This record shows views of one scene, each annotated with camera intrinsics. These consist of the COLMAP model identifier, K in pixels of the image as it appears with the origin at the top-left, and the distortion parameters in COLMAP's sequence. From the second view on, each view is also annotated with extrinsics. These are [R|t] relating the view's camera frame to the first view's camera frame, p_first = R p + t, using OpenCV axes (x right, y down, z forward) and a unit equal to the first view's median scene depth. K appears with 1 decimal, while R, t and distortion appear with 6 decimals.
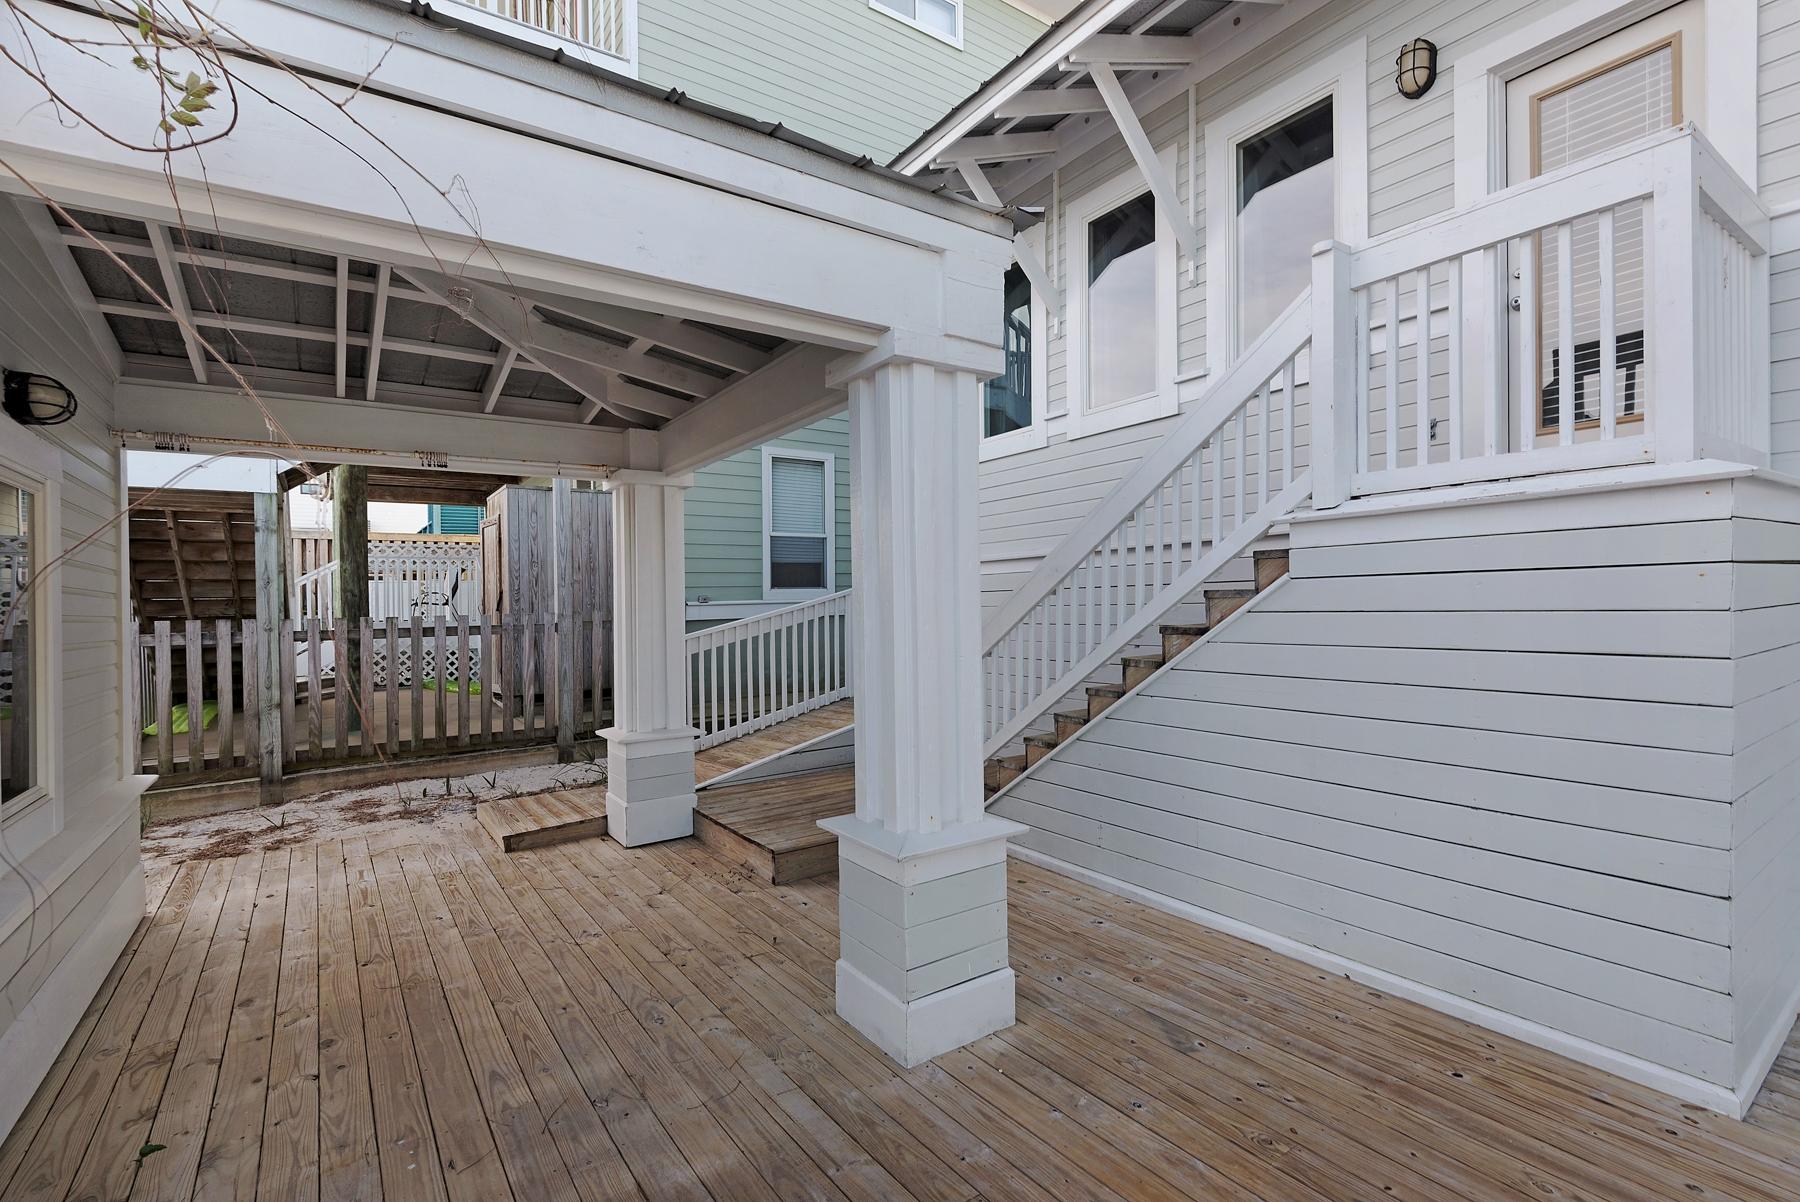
lens RADIAL K [[826.3, 0, 888.7], [0, 826.3, 599.4], [0, 0, 1]] dist [0.016505, -0.009755]
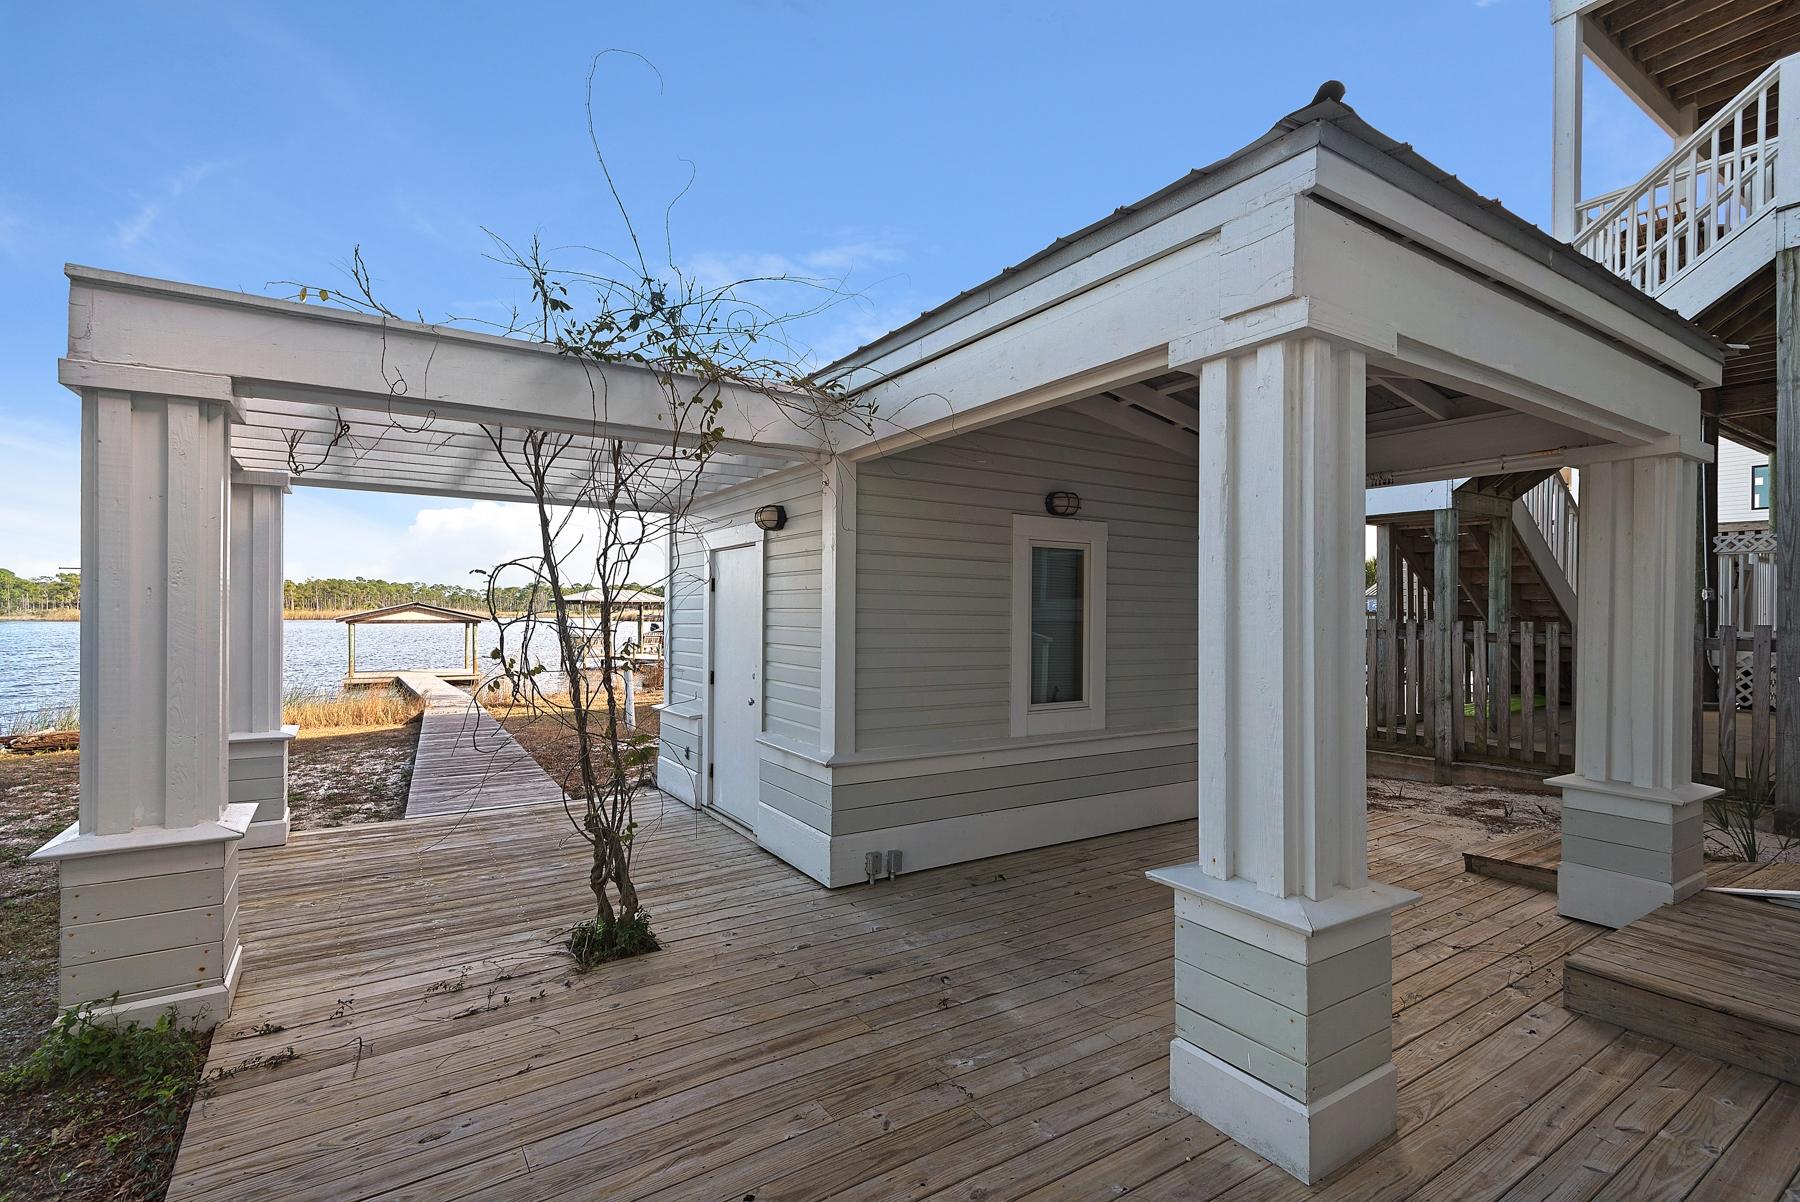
lens RADIAL K [[826.3, 0, 890.9], [0, 826.3, 598.1], [0, 0, 1]] dist [0.016505, -0.009755]
pose [[-0.044499, 0.007579, -0.998981, 0.529588], [-0.003776, 0.999963, 0.007754, -0.016252], [0.999002, 0.004117, -0.044469, 0.374270]]
